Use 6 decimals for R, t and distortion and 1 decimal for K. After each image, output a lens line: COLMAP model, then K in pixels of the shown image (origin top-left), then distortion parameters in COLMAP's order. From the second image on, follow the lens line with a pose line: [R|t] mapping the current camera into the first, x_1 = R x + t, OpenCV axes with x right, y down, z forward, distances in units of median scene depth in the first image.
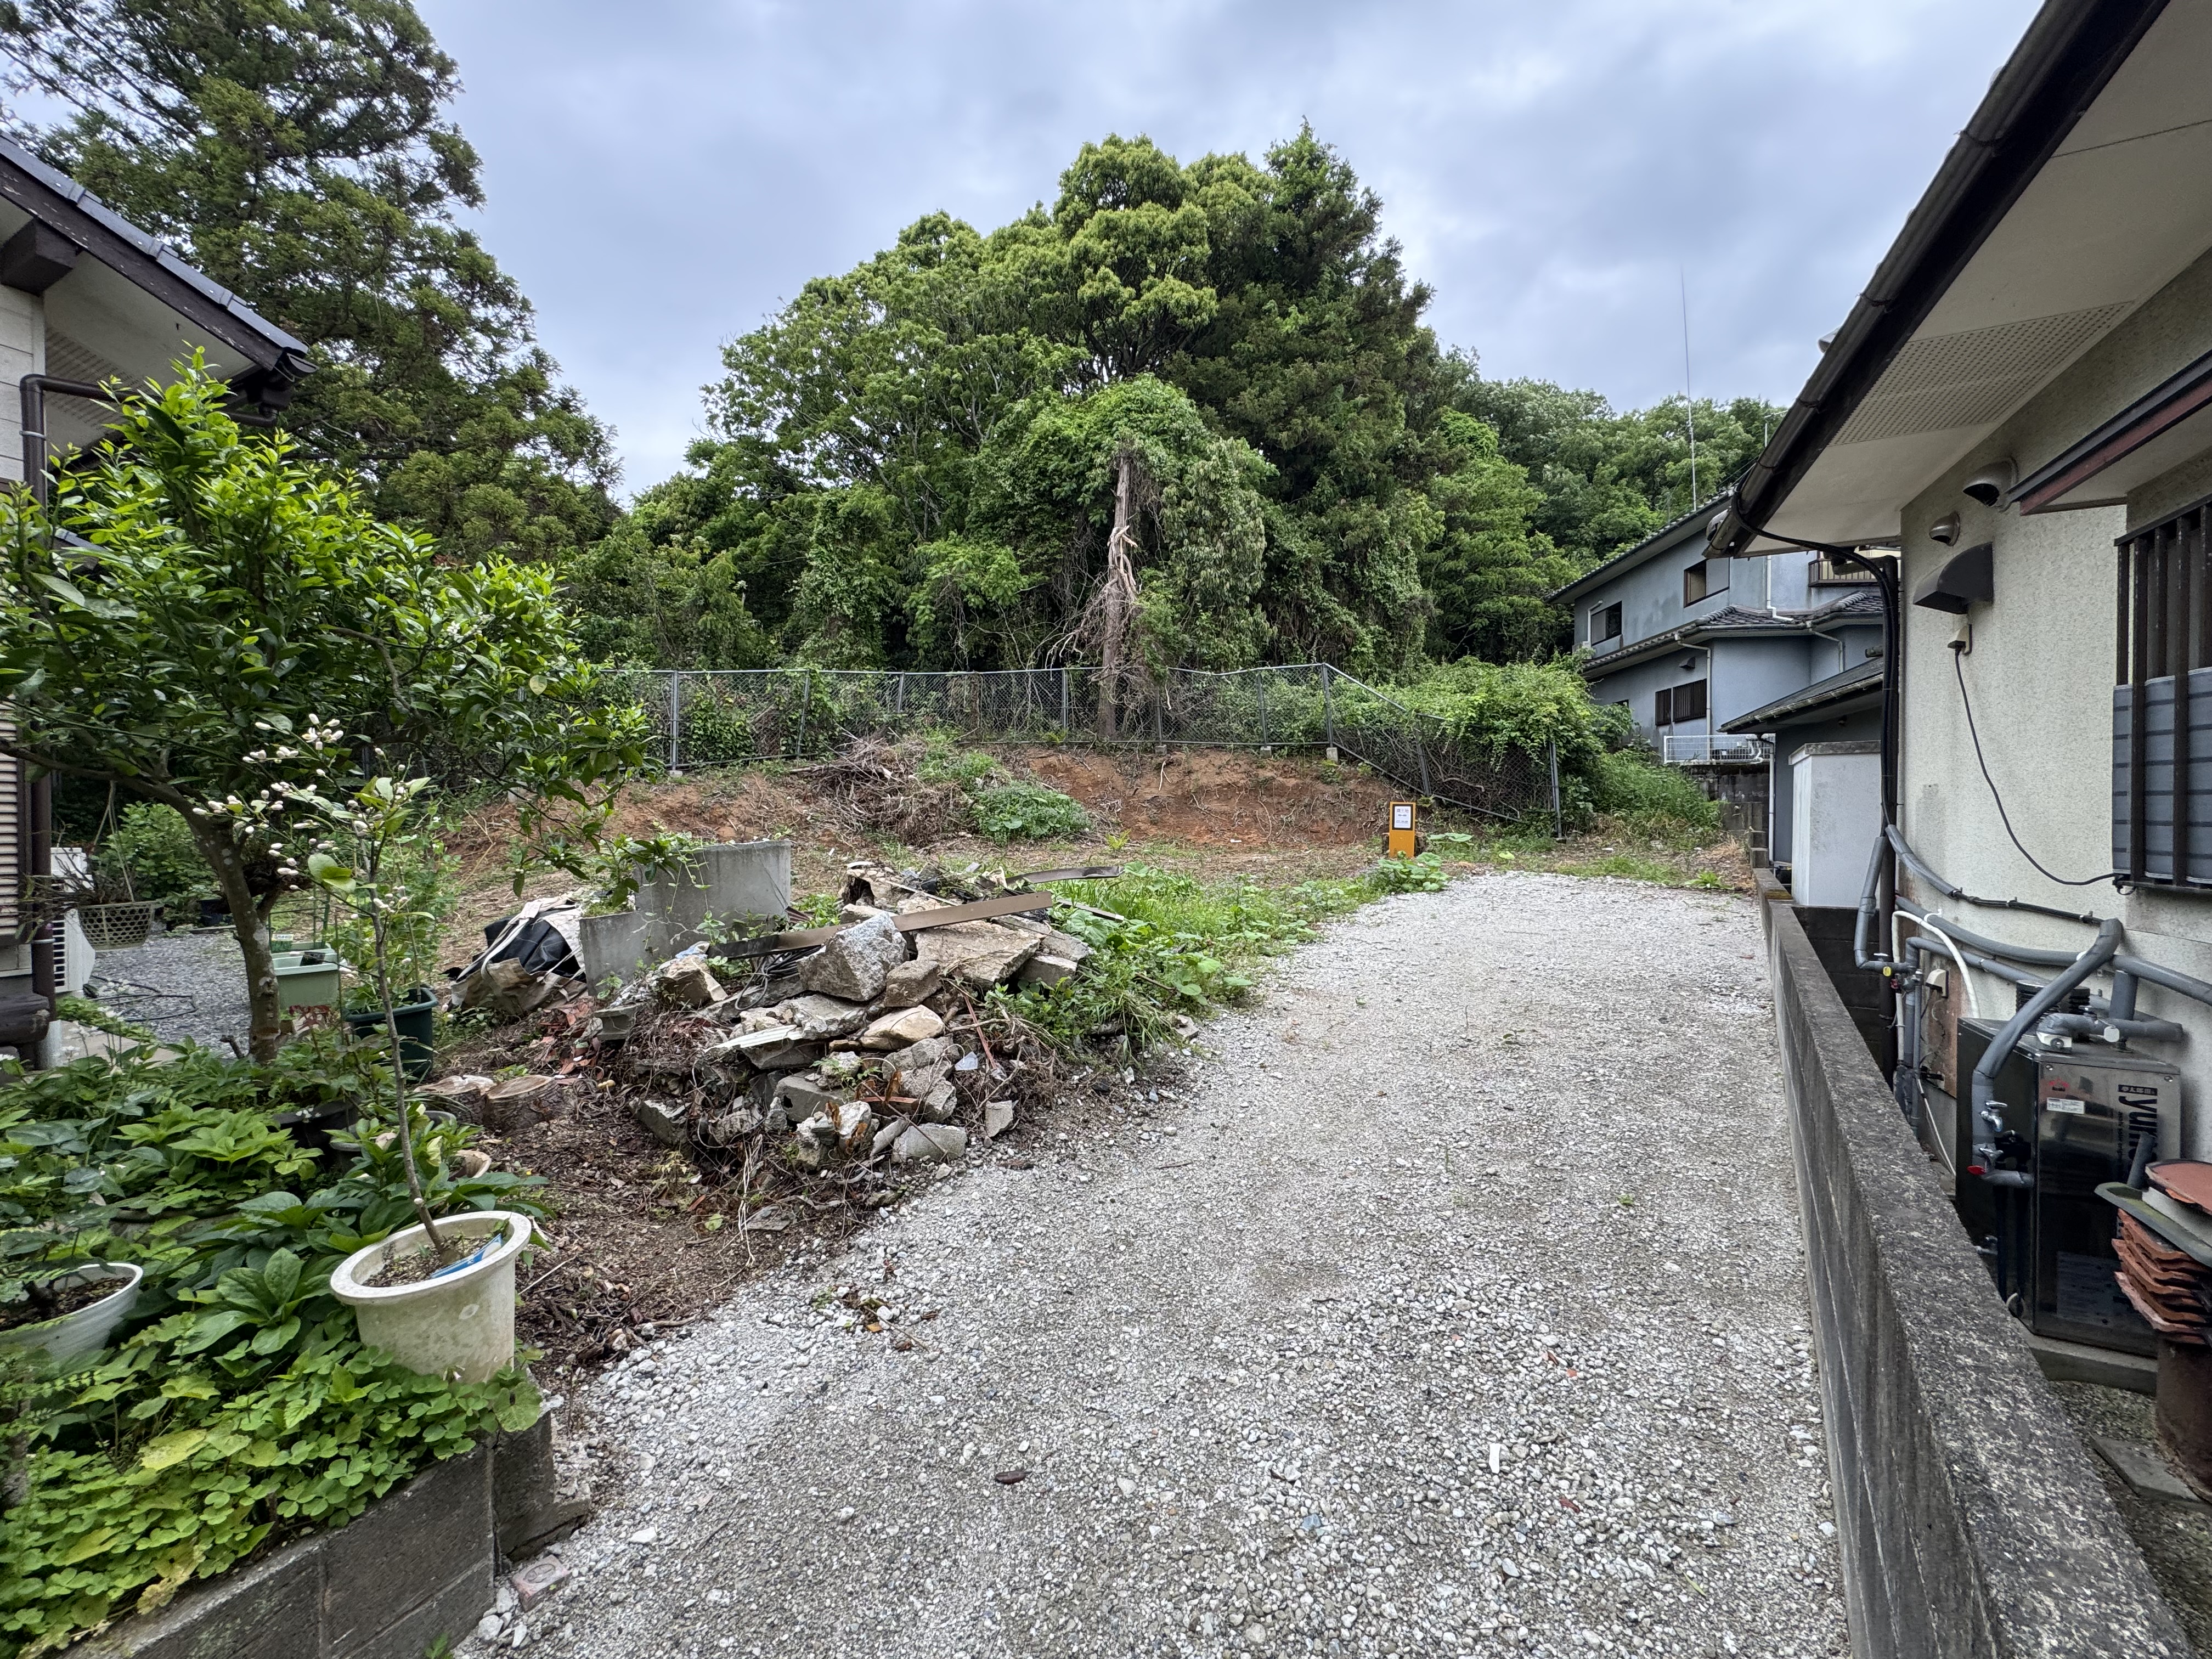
lens RADIAL K [[882.9, 0, 1106.3], [0, 882.9, 830.1], [0, 0, 1]] dist [0.000331, 0.000100]
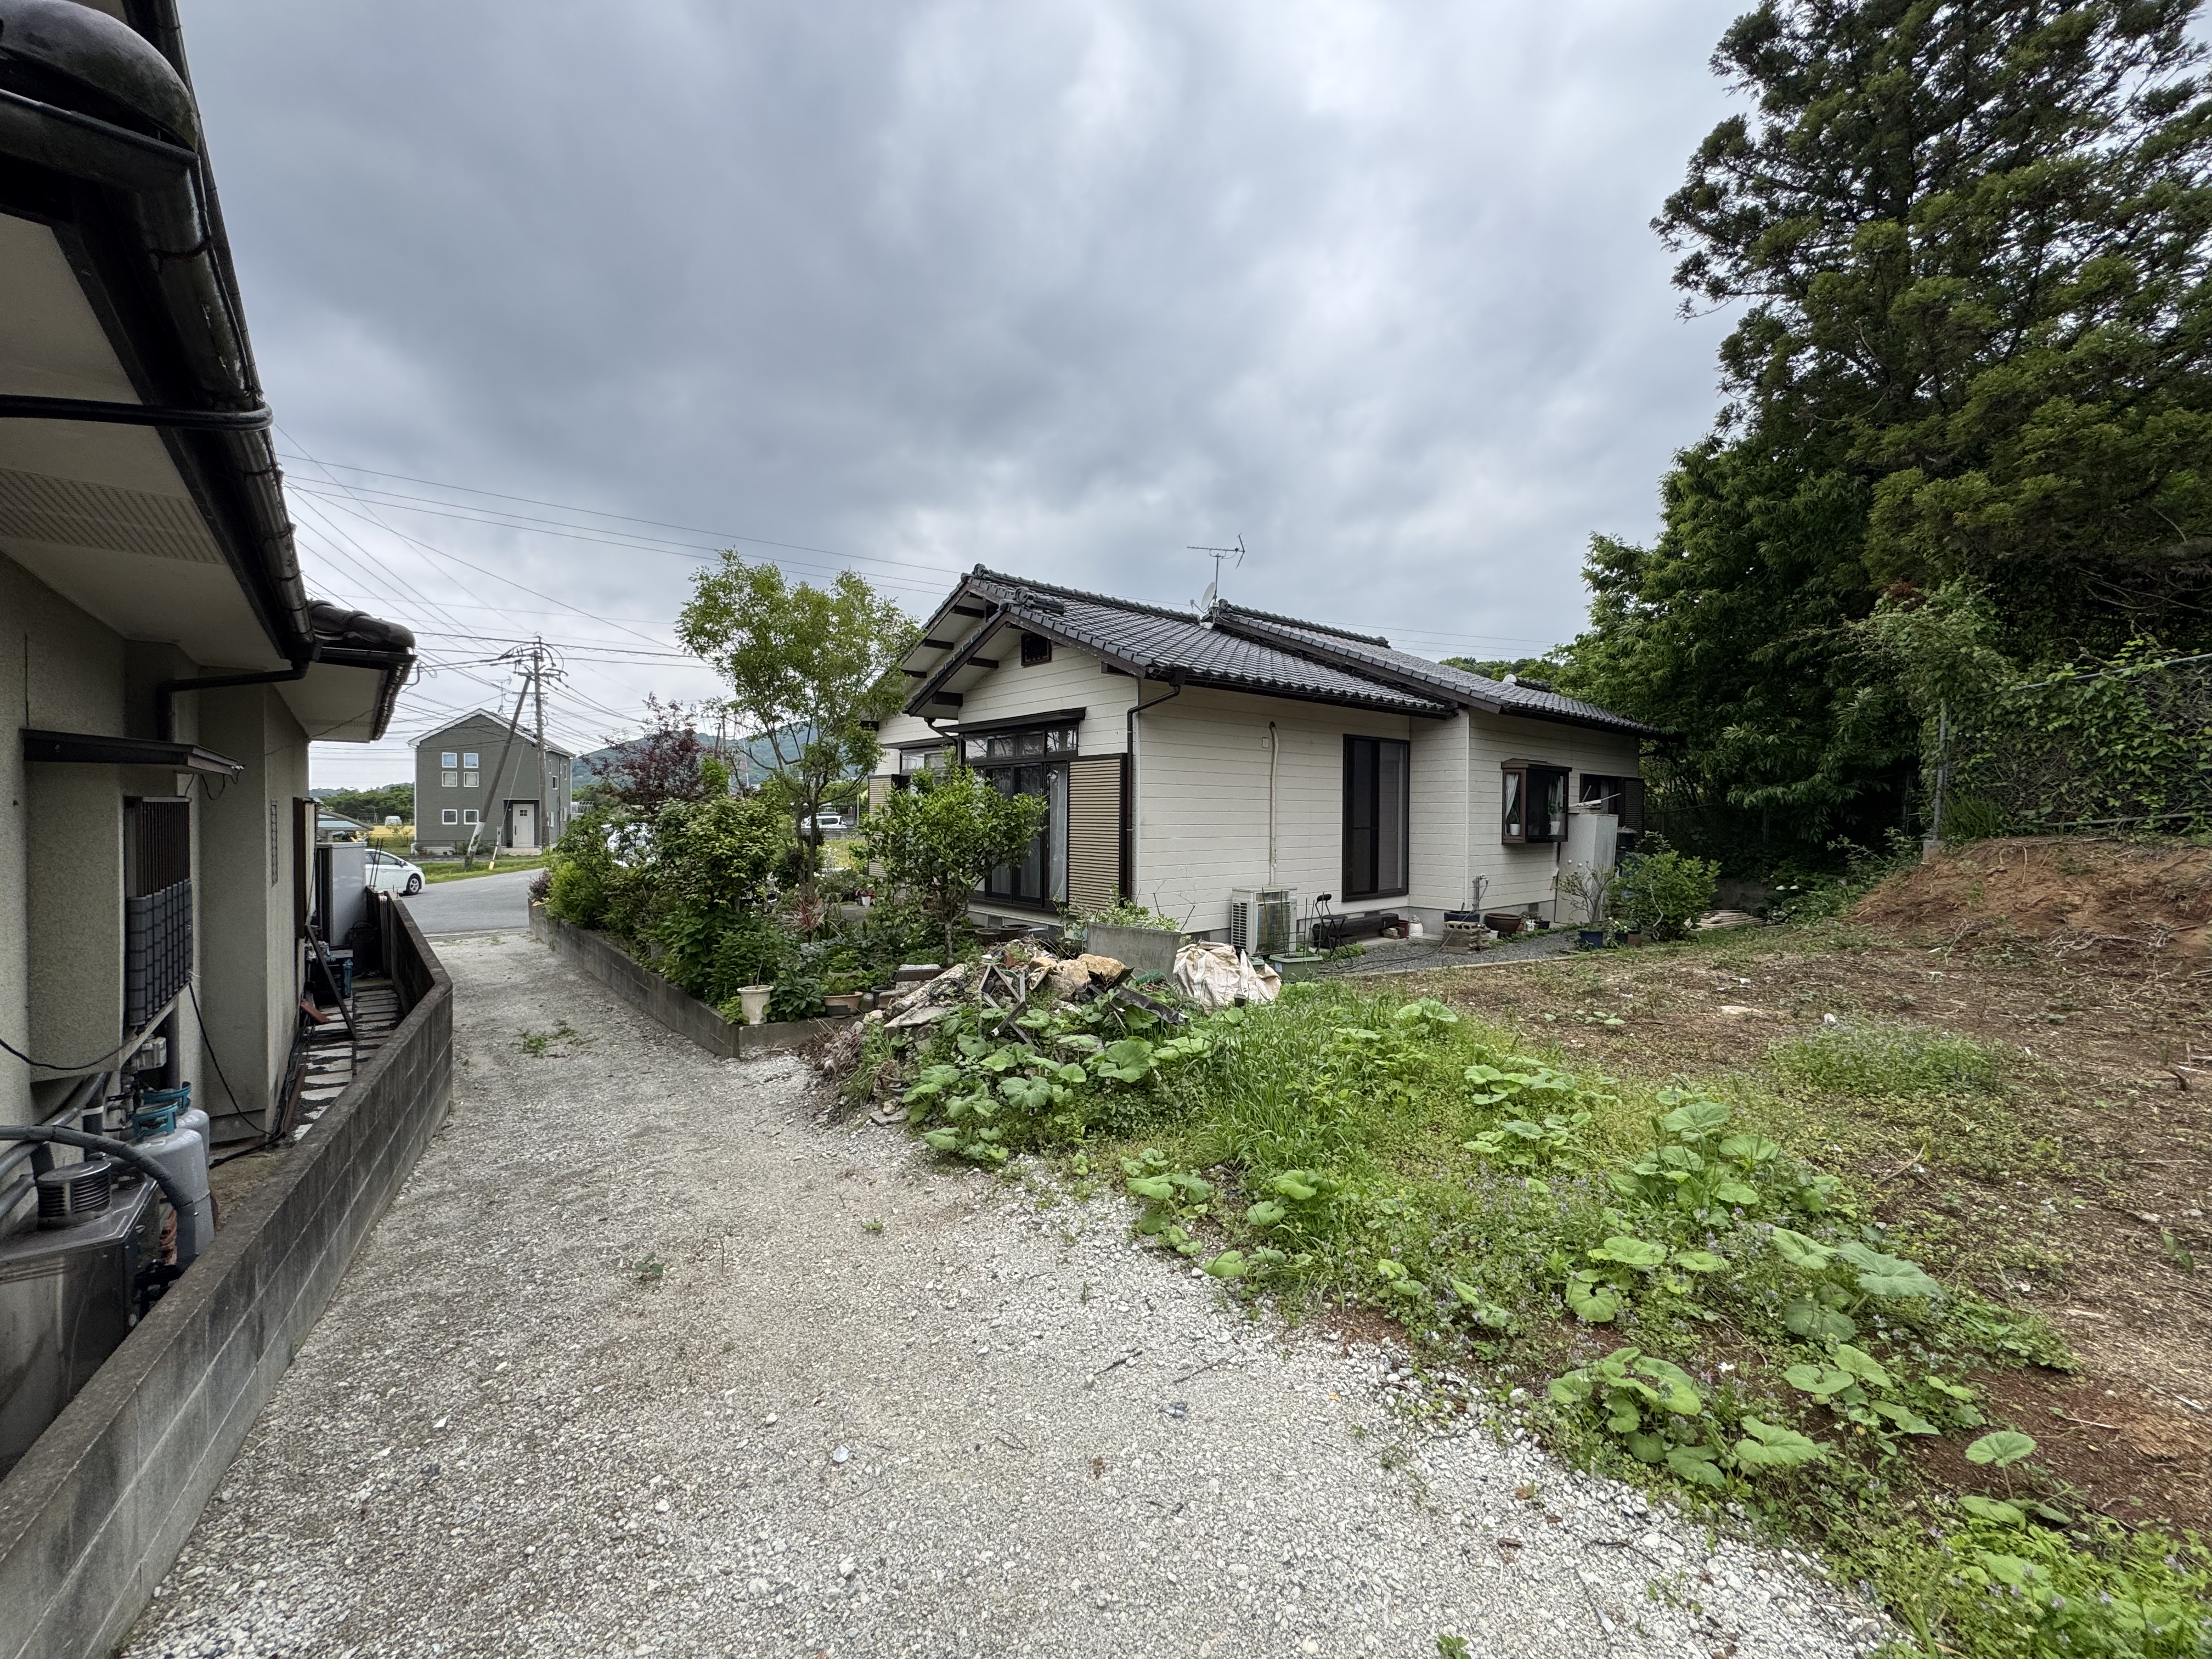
lens RADIAL K [[879.1, 0, 1108.2], [0, 879.1, 825.6], [0, 0, 1]] dist [-0.002008, 0.000504]
pose [[-0.399678, 0.010560, -0.916595, 0.237573], [-0.019955, 0.999596, 0.020217, -0.043324], [0.916438, 0.026371, -0.399306, 0.391832]]
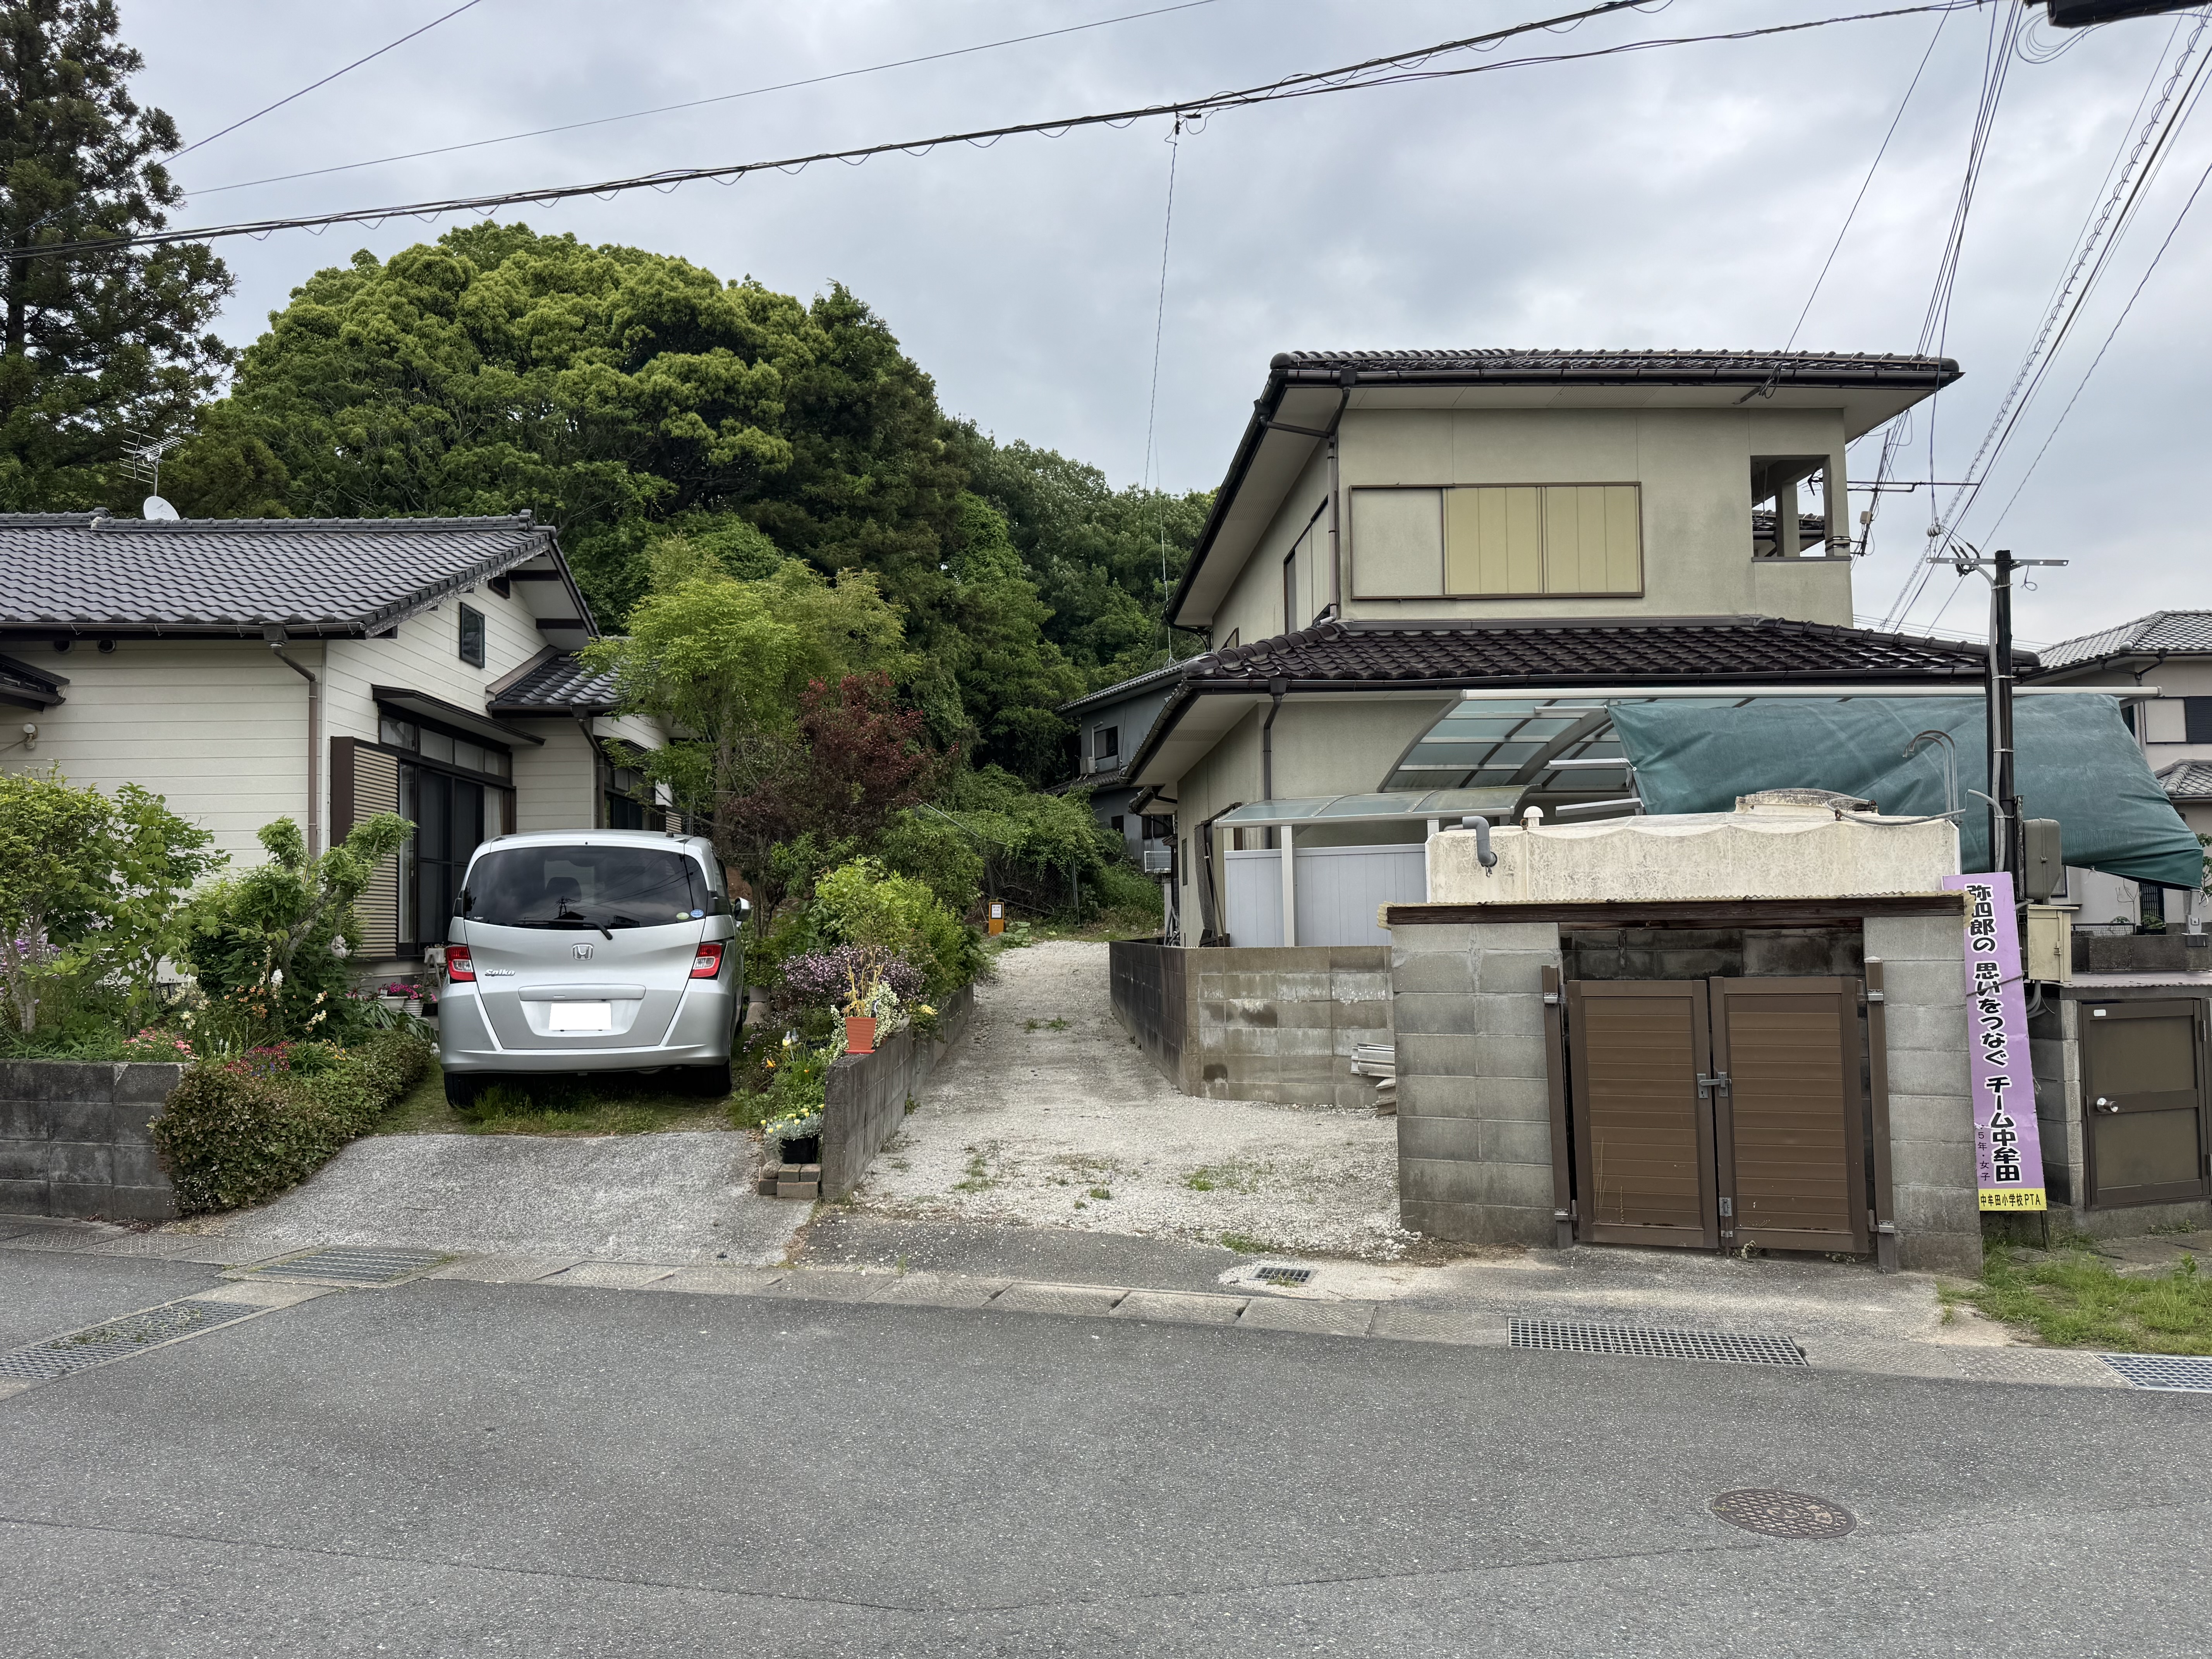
lens RADIAL K [[1551.6, 0, 1113.9], [0, 1551.6, 837.1], [0, 0, 1]] dist [0.095908, -0.118718]
pose [[0.873033, 0.011407, 0.487527, -0.515635], [0.025455, 0.997297, -0.068918, 0.030551], [-0.486996, 0.072578, 0.870383, -0.953371]]
